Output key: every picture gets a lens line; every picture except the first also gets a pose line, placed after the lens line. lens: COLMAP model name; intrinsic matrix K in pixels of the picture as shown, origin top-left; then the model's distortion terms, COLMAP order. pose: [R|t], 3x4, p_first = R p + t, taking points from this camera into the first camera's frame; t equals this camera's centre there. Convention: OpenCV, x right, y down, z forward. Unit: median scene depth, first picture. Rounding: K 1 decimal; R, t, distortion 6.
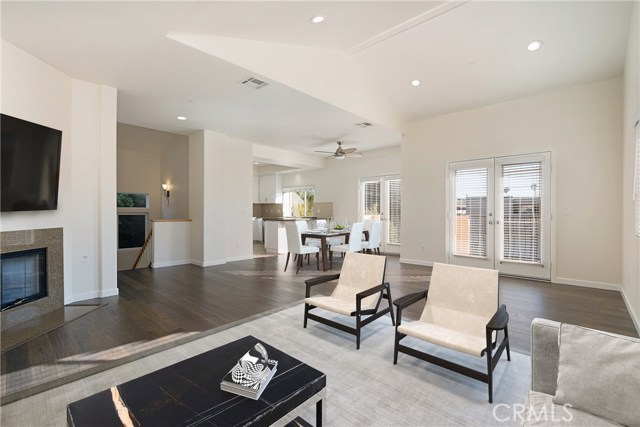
lens RADIAL K [[291.3, 0, 319.2], [0, 291.3, 212.1], [0, 0, 1]] dist [-0.001704, -0.001004]
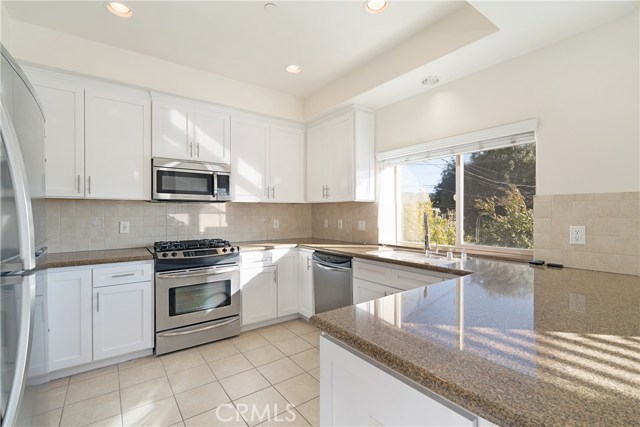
lens RADIAL K [[291.3, 0, 320.1], [0, 291.3, 214.9], [0, 0, 1]] dist [-0.001704, -0.001004]
pose [[0.982087, -0.001625, -0.188419, -0.127229], [0.003396, 0.999953, 0.009077, -0.018704], [0.188395, -0.009554, 0.982047, 0.685146]]
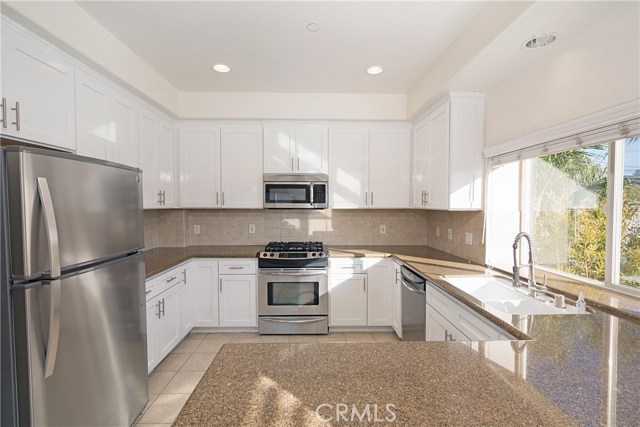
lens RADIAL K [[291.3, 0, 318.0], [0, 291.3, 216.2], [0, 0, 1]] dist [-0.001704, -0.001004]
pose [[0.693211, 0.024863, -0.720306, -0.044872], [0.001409, 0.999356, 0.035851, -0.034304], [0.720734, -0.025867, 0.692729, 0.734685]]
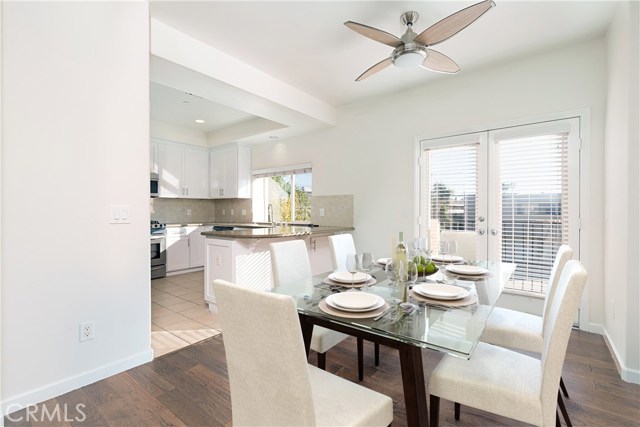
lens RADIAL K [[291.3, 0, 317.7], [0, 291.3, 212.3], [0, 0, 1]] dist [-0.001704, -0.001004]
pose [[0.997060, -0.001742, 0.076604, -0.043140], [0.001403, 0.999989, 0.004477, -0.005753], [-0.076610, -0.004356, 0.997052, 0.447024]]
